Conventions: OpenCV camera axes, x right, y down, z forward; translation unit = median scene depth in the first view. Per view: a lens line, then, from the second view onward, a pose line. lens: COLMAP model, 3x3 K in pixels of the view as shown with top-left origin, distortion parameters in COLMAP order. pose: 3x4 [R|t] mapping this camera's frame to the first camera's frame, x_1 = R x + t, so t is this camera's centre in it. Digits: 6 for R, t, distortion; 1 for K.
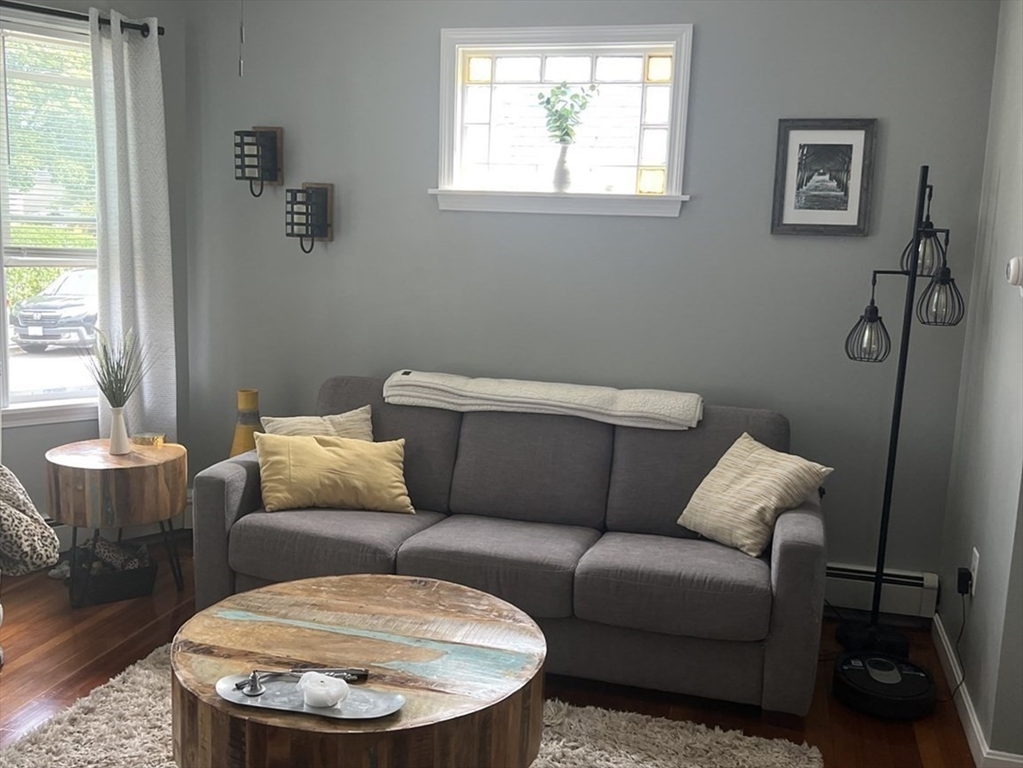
lens RADIAL K [[1035.0, 0, 510.9], [0, 1035.0, 385.6], [0, 0, 1]] dist [0.119913, 0.000000]
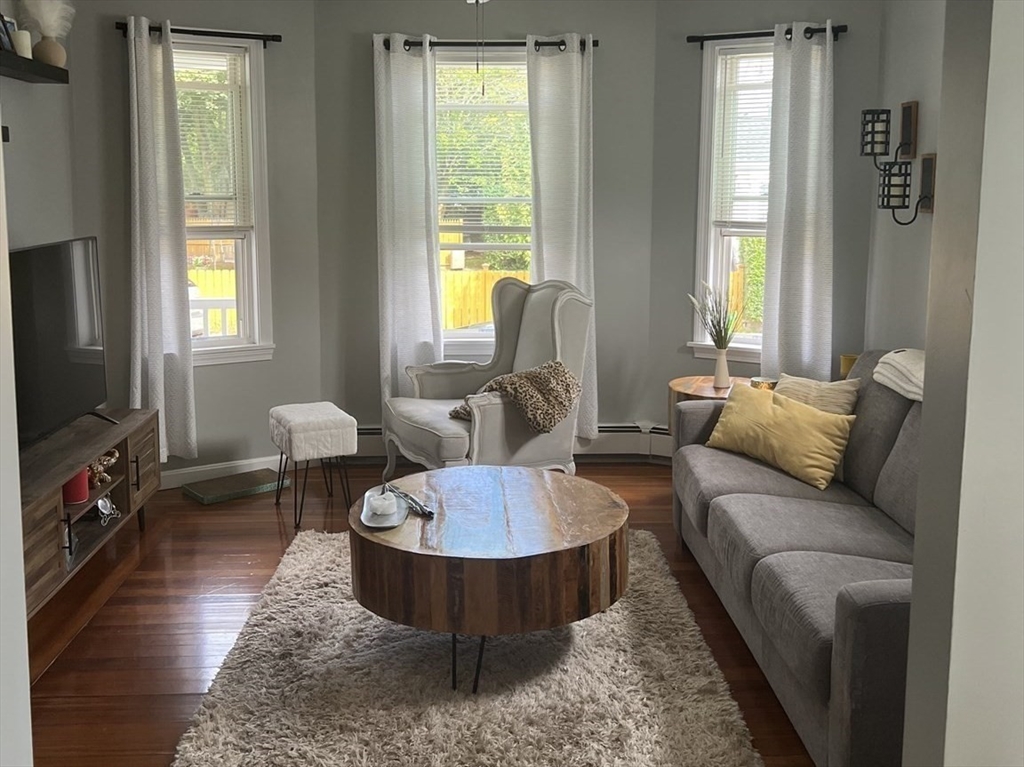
lens RADIAL K [[984.7, 0, 512.7], [0, 984.7, 381.0], [0, 0, 1]] dist [-0.033583, -0.001730]
pose [[0.345684, 0.150606, -0.926186, 0.644489], [-0.160062, 0.982034, 0.099946, -0.020256], [0.924599, 0.113698, 0.363580, 0.400987]]
